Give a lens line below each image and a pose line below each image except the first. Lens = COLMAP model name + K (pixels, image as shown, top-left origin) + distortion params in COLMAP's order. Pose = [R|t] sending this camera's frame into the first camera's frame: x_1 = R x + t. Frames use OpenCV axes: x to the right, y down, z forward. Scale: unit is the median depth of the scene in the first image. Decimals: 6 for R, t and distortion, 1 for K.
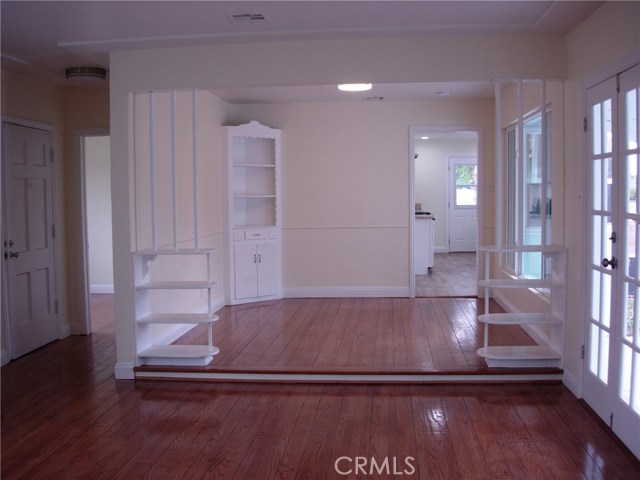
lens RADIAL K [[700.9, 0, 320.0], [0, 700.9, 240.0], [0, 0, 1]] dist [-0.177542, 0.015359]
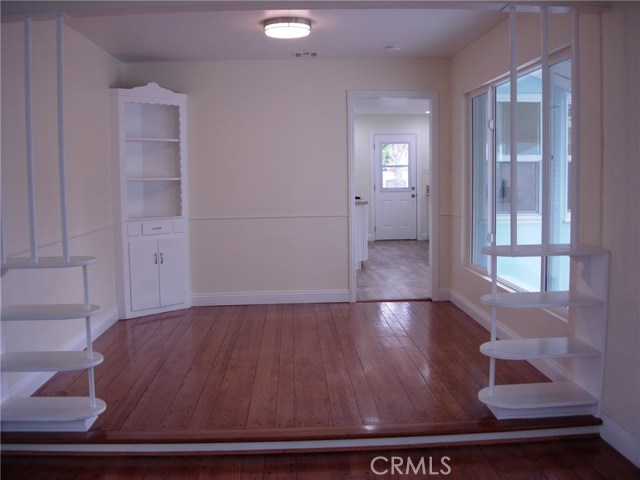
lens RADIAL K [[700.9, 0, 320.0], [0, 700.9, 240.0], [0, 0, 1]] dist [-0.177542, 0.015359]
pose [[0.990257, -0.016420, 0.138282, -0.018089], [0.013106, 0.999605, 0.024841, -0.011458], [-0.138635, -0.022787, 0.990081, 0.209294]]
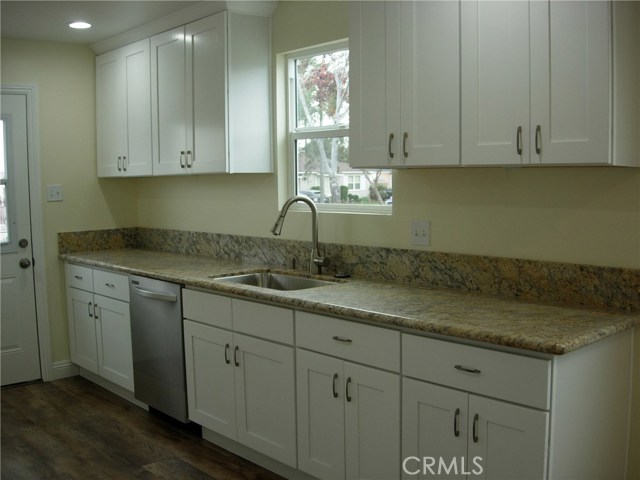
lens RADIAL K [[700.9, 0, 320.0], [0, 700.9, 240.0], [0, 0, 1]] dist [-0.177542, 0.015359]
pose [[0.674749, -0.068134, 0.734896, 0.174116], [0.059630, 0.997507, 0.037732, -0.098488], [-0.735634, 0.018362, 0.677130, 1.226093]]
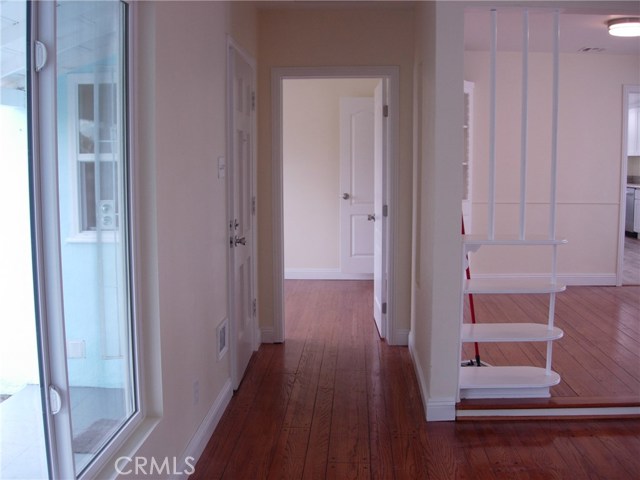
lens RADIAL K [[700.9, 0, 320.0], [0, 700.9, 240.0], [0, 0, 1]] dist [-0.177542, 0.015359]
pose [[0.998522, 0.008716, 0.053645, -0.288974], [-0.011280, 0.998799, 0.047671, -0.010041], [-0.053165, -0.048206, 0.997422, 0.198520]]
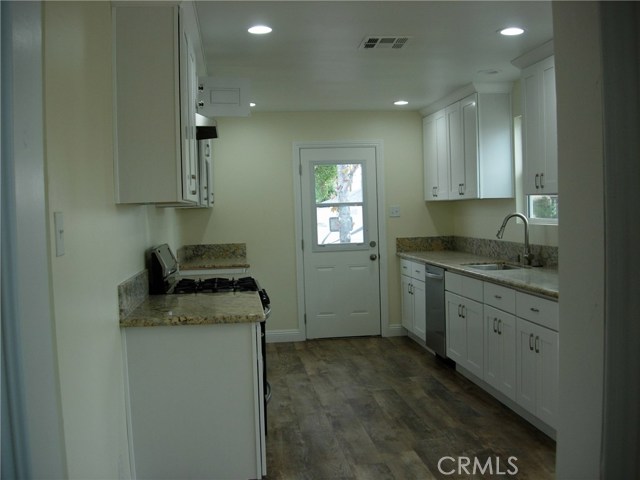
lens RADIAL K [[700.9, 0, 320.0], [0, 700.9, 240.0], [0, 0, 1]] dist [-0.177542, 0.015359]
pose [[0.976128, -0.028963, 0.215258, 0.164266], [0.034639, 0.999143, -0.022641, -0.076083], [-0.214417, 0.029557, 0.976295, 0.928504]]
